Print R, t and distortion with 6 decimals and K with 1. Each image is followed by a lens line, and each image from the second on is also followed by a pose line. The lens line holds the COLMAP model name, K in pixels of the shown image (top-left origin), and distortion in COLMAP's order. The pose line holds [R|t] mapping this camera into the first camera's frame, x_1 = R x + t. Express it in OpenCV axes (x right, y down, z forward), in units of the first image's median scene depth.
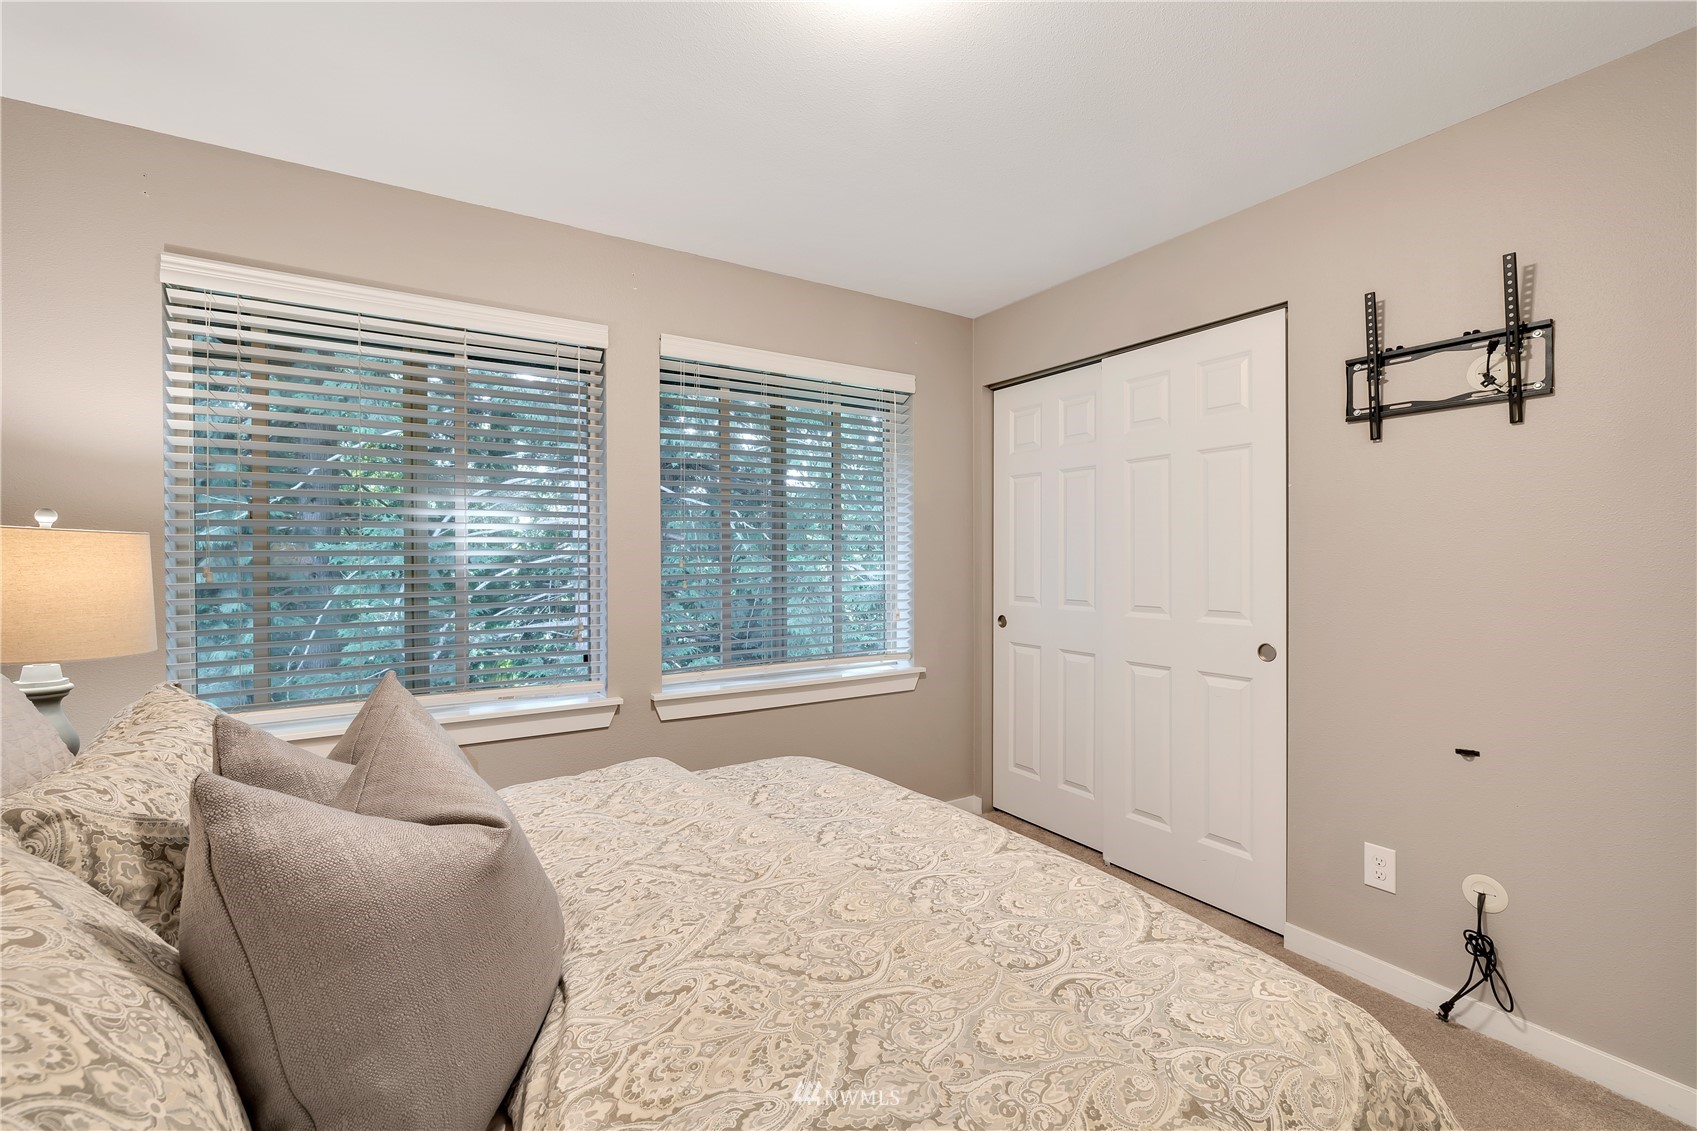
lens RADIAL K [[716.0, 0, 853.3], [0, 716.0, 561.3], [0, 0, 1]] dist [0.001463, 0.000041]
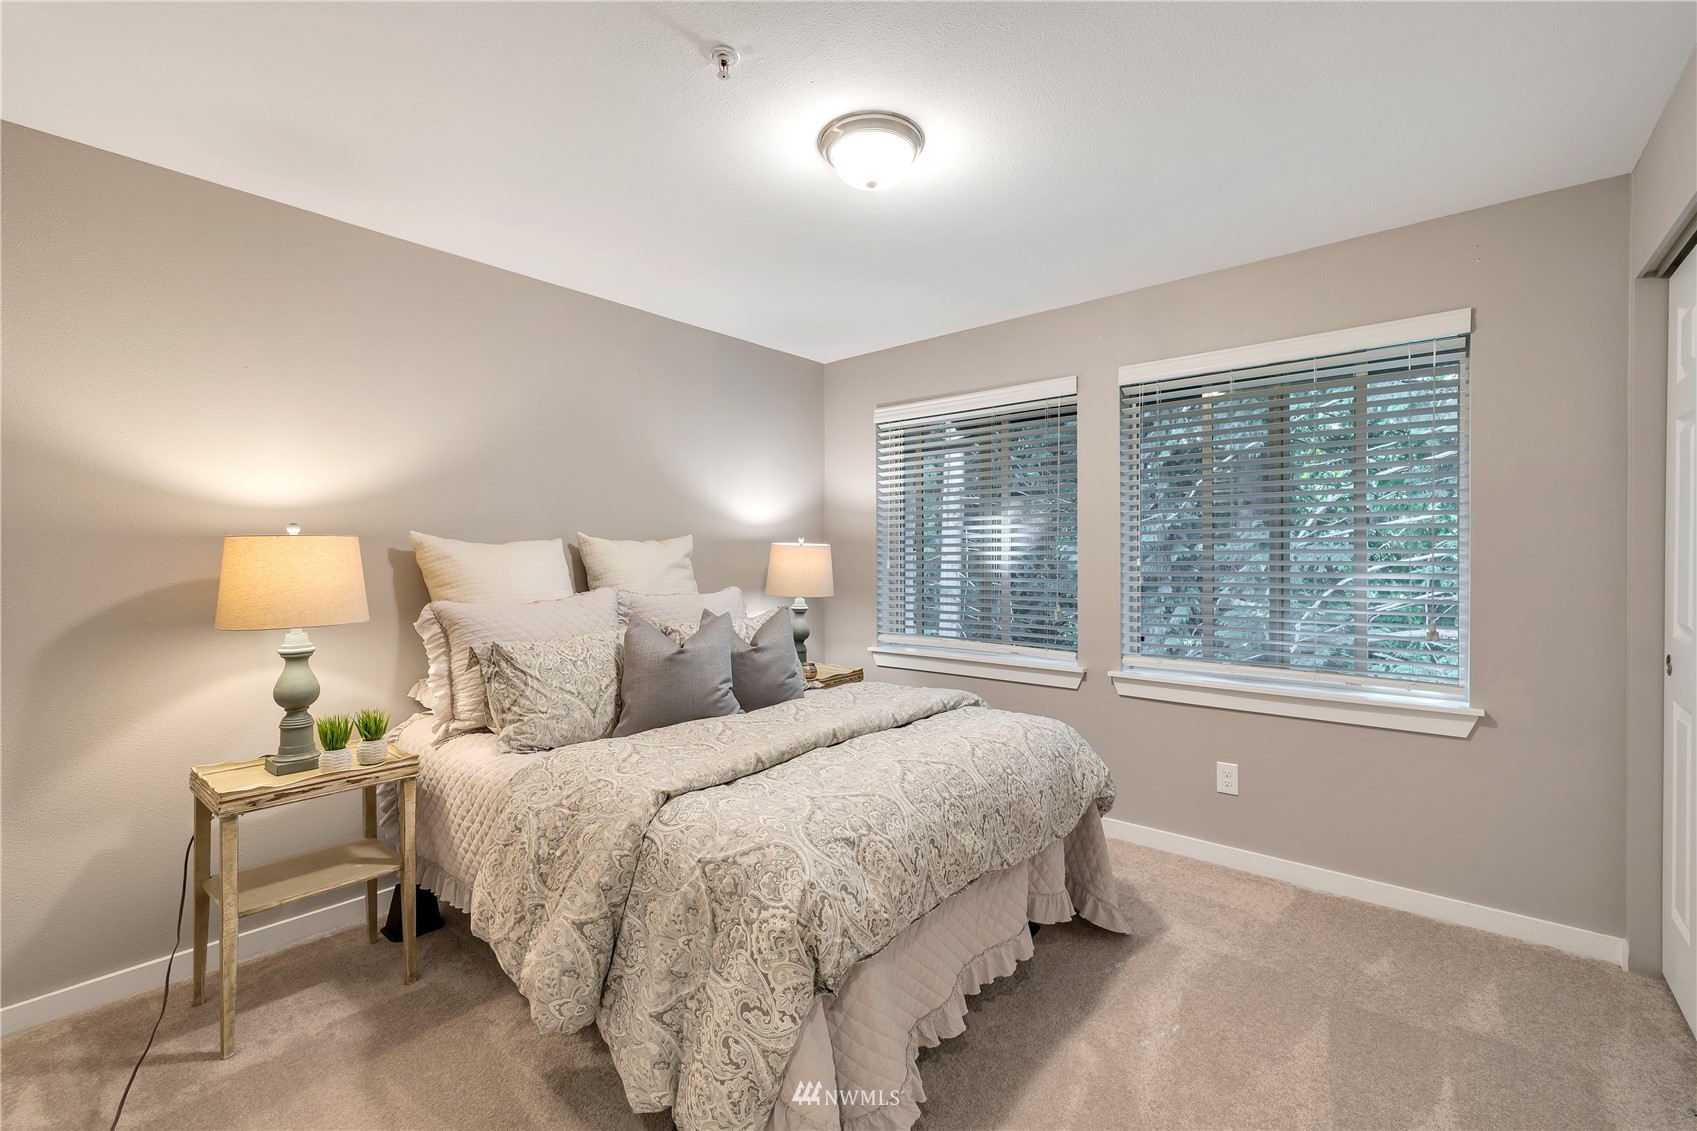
lens RADIAL K [[716.0, 0, 853.3], [0, 716.0, 561.3], [0, 0, 1]] dist [0.001463, 0.000041]
pose [[0.307701, 0.011211, -0.951417, 0.726793], [-0.005102, 0.999936, 0.010133, -0.006993], [0.951469, 0.001736, 0.307739, 0.219596]]
